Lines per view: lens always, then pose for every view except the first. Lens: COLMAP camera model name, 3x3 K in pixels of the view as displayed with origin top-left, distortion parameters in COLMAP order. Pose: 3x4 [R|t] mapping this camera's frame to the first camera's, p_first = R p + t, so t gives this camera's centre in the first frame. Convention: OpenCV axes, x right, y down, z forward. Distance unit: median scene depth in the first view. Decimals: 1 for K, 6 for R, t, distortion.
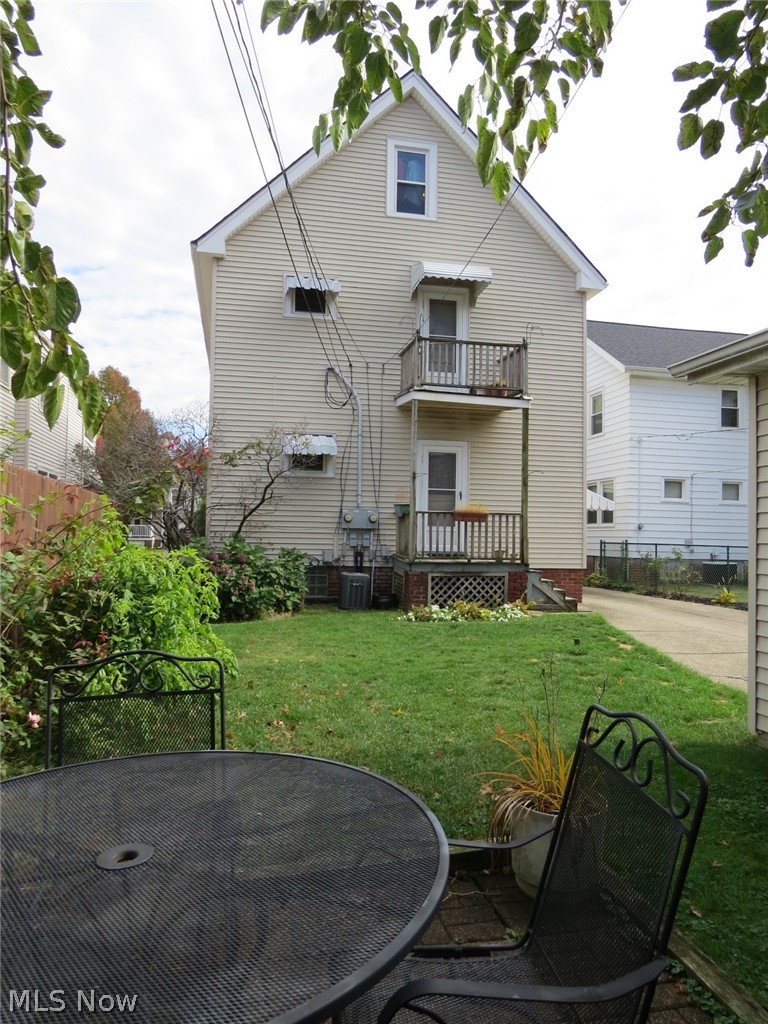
lens RADIAL K [[730.6, 0, 384.0], [0, 730.6, 512.0], [0, 0, 1]] dist [-0.019735, -0.001179]
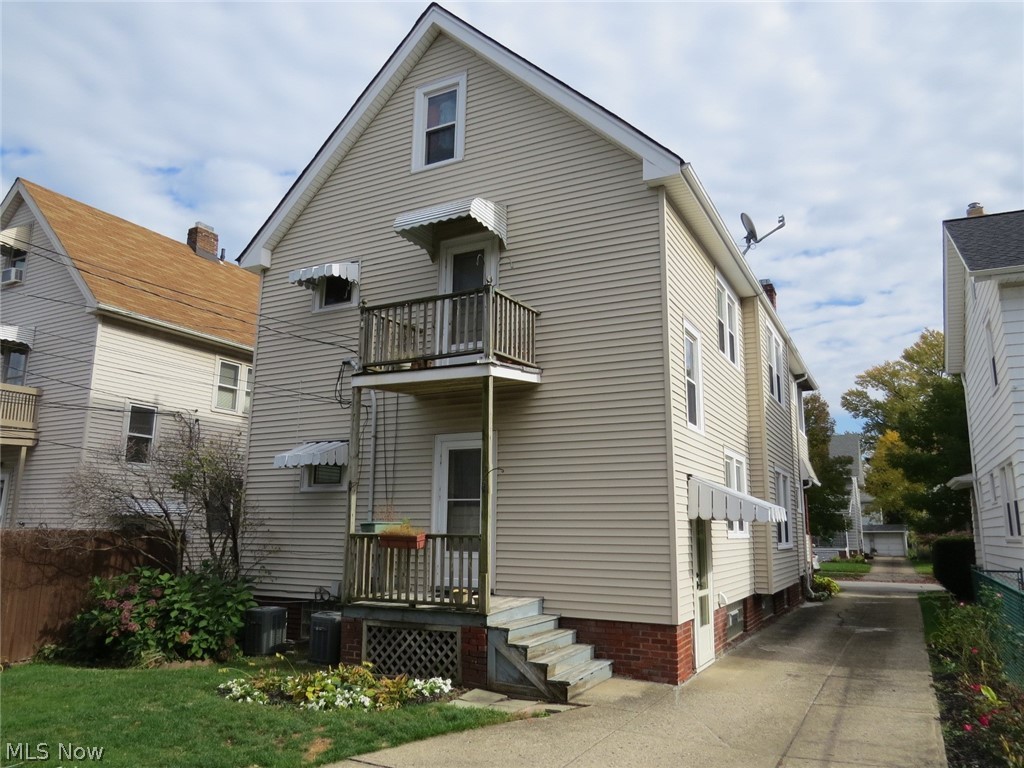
lens RADIAL K [[730.6, 0, 512.0], [0, 730.6, 384.0], [0, 0, 1]] dist [-0.019735, -0.001179]
pose [[0.778022, -0.133156, -0.613964, 0.623403], [0.028962, 0.983843, -0.176674, -0.014831], [0.627569, 0.119674, 0.769308, 0.483292]]
